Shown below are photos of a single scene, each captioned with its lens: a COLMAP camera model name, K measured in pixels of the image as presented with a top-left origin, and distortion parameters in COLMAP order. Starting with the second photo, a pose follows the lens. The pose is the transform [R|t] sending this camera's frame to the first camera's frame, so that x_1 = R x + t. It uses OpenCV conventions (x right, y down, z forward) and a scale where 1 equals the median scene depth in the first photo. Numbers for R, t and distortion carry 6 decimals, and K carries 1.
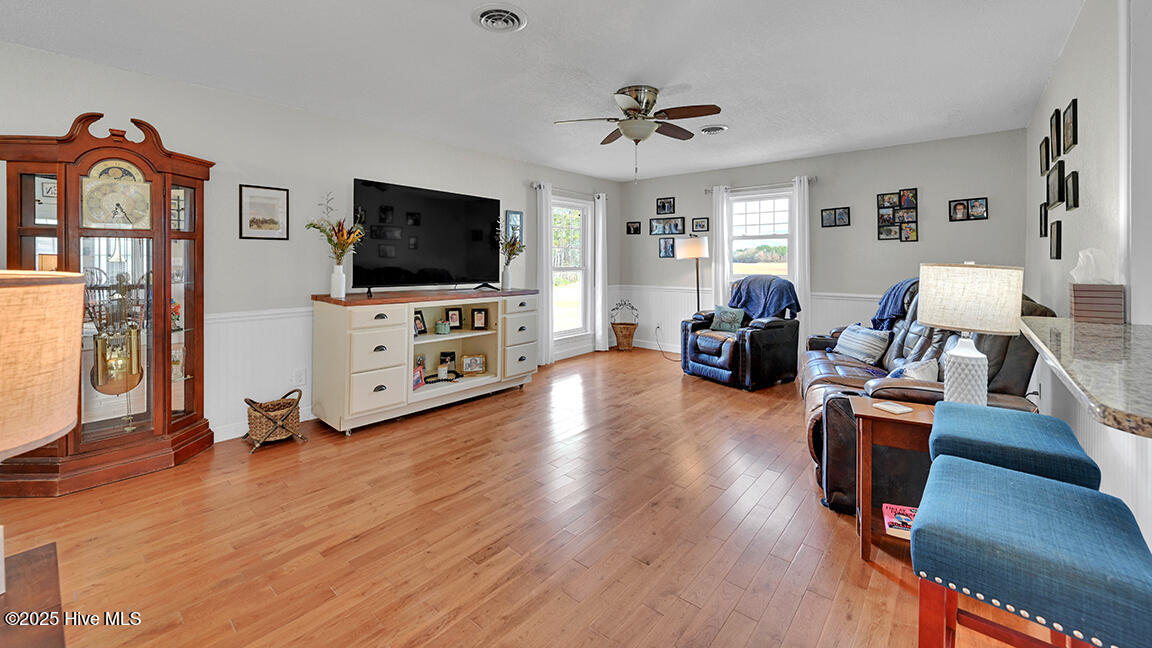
lens RADIAL K [[466.7, 0, 572.2], [0, 466.7, 257.6], [0, 0, 1]] dist [0.011464, -0.000090]
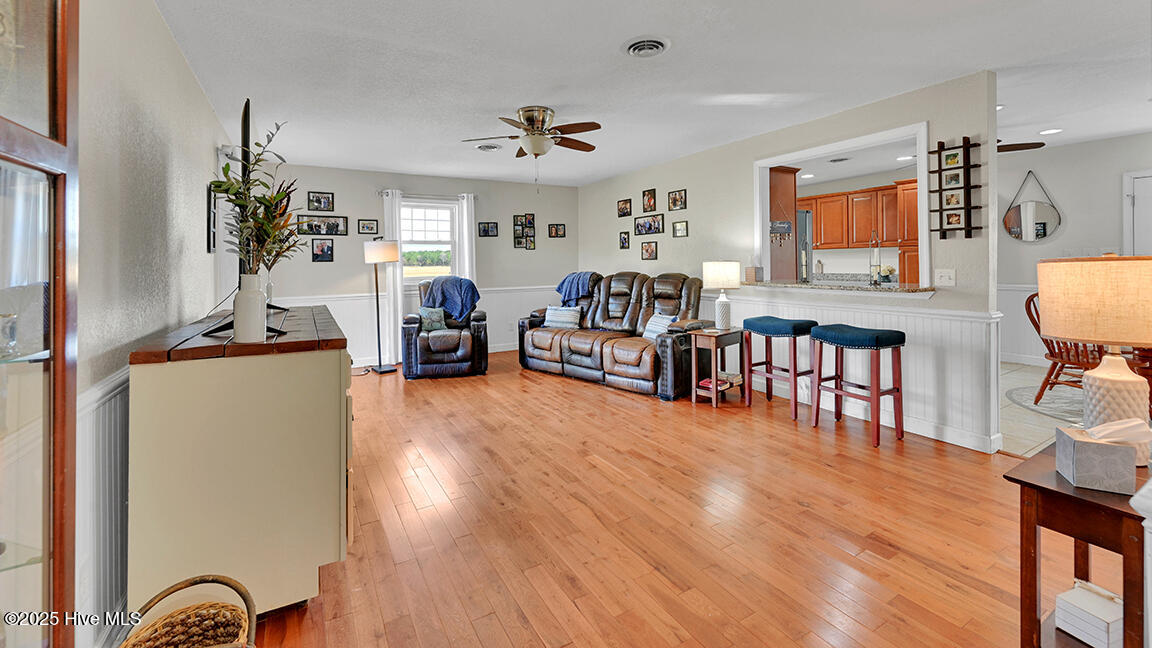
lens RADIAL K [[466.7, 0, 572.2], [0, 466.7, 257.6], [0, 0, 1]] dist [0.011464, -0.000090]
pose [[0.315619, 0.005599, 0.948870, -0.626134], [0.011662, 0.999884, -0.009779, 0.007486], [-0.948814, 0.014152, 0.315517, 0.400510]]
